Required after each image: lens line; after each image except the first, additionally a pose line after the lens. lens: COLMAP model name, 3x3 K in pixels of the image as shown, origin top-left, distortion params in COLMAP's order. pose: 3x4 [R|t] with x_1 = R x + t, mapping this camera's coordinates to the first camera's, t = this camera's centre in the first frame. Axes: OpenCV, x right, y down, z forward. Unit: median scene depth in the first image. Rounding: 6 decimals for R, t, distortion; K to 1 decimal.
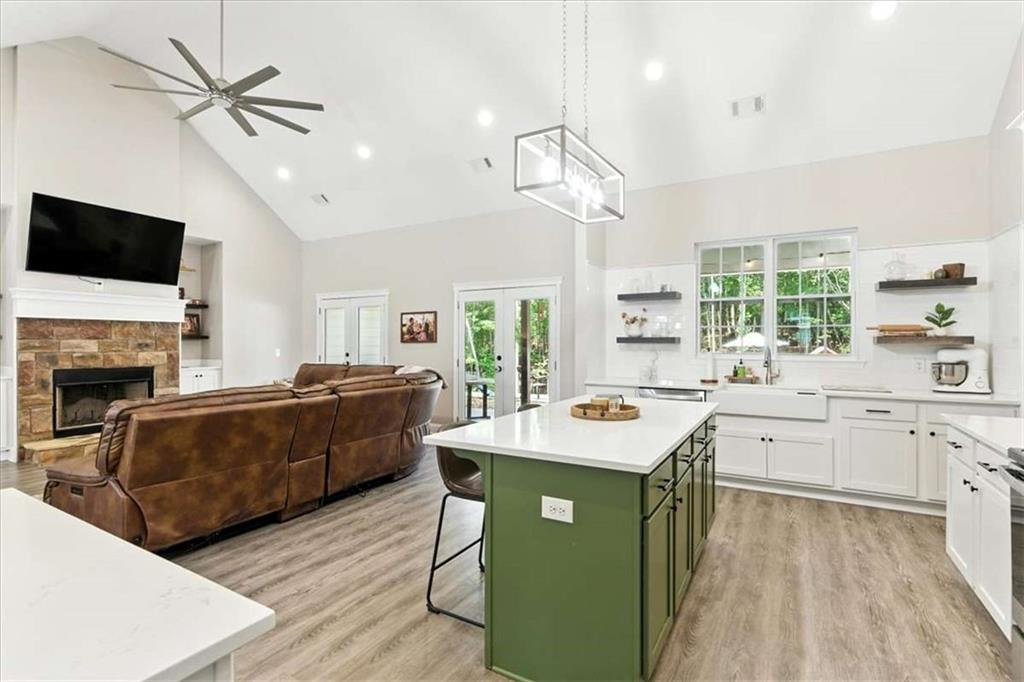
lens RADIAL K [[481.4, 0, 512.0], [0, 481.4, 341.0], [0, 0, 1]] dist [-0.003196, 0.000922]
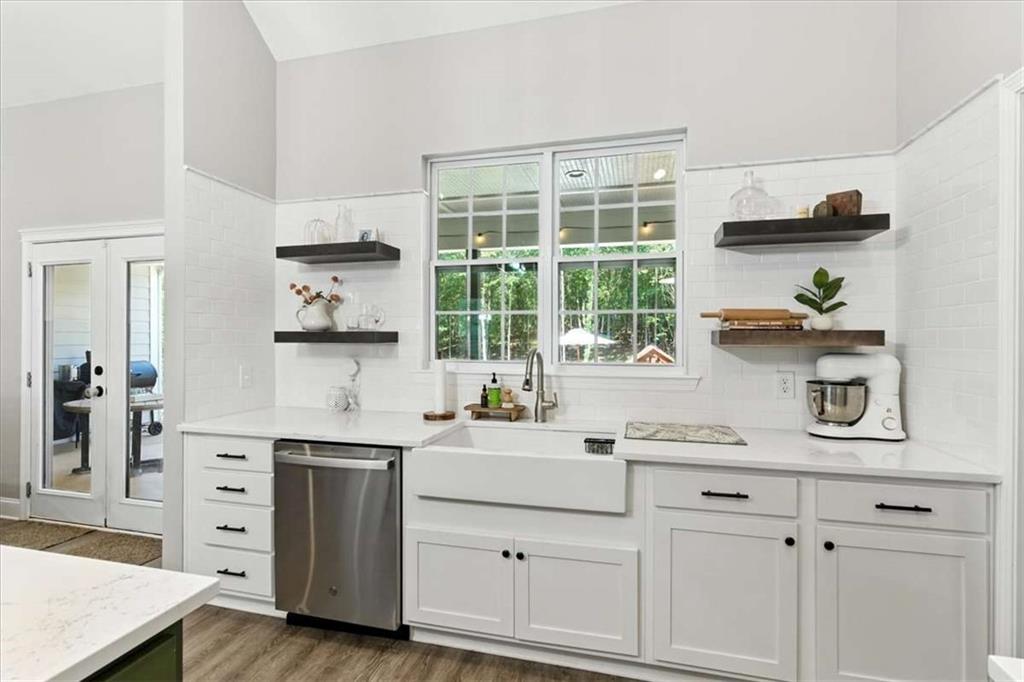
lens RADIAL K [[481.4, 0, 512.0], [0, 481.4, 341.0], [0, 0, 1]] dist [-0.003196, 0.000922]
pose [[0.962288, -0.000995, 0.272030, 0.316338], [-0.000866, 0.999977, 0.006723, -0.001233], [-0.272030, -0.006705, 0.962265, 0.439354]]
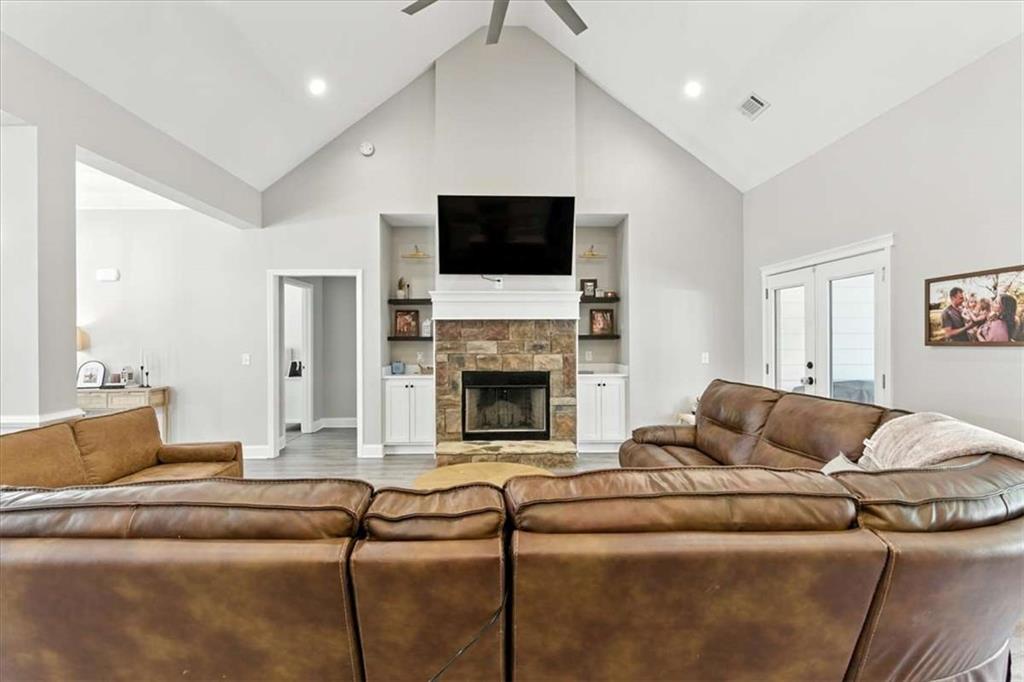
lens RADIAL K [[461.7, 0, 509.4], [0, 461.7, 338.4], [0, 0, 1]] dist [-0.000563, 0.000302]
pose [[0.523963, -0.004652, -0.851728, -0.090766], [0.004223, 0.999987, -0.002864, -0.005187], [0.851730, -0.002096, 0.523976, 0.596059]]
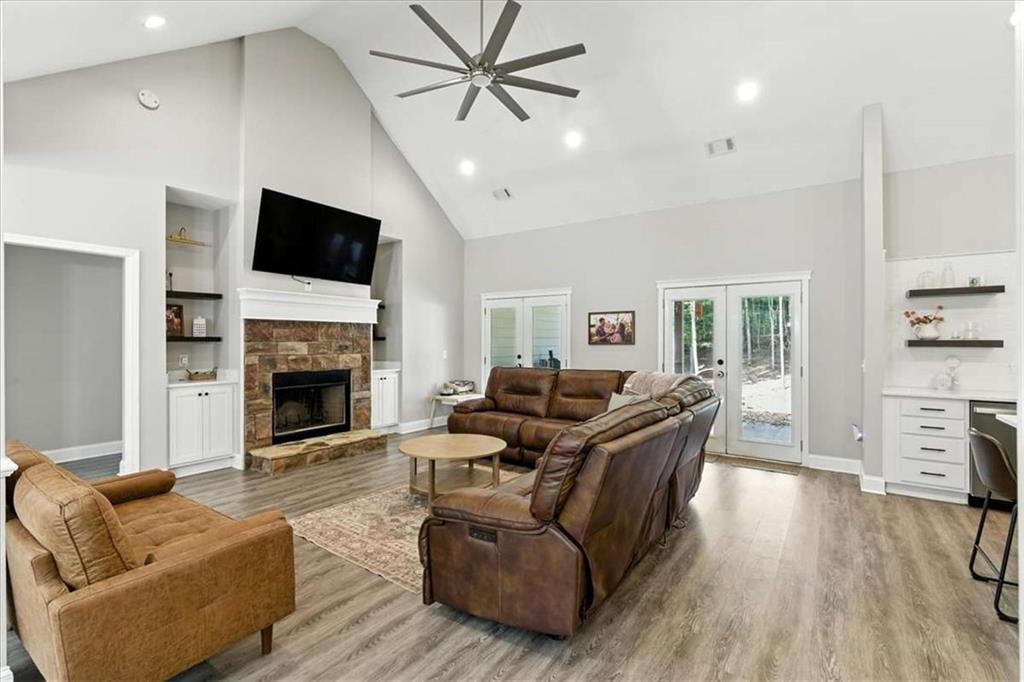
lens RADIAL K [[461.7, 0, 509.4], [0, 461.7, 338.4], [0, 0, 1]] dist [-0.000563, 0.000302]
pose [[0.996515, 0.000478, -0.083417, -0.414905], [-0.000744, 0.999995, -0.003155, -0.007446], [0.083415, 0.003206, 0.996510, 0.121935]]
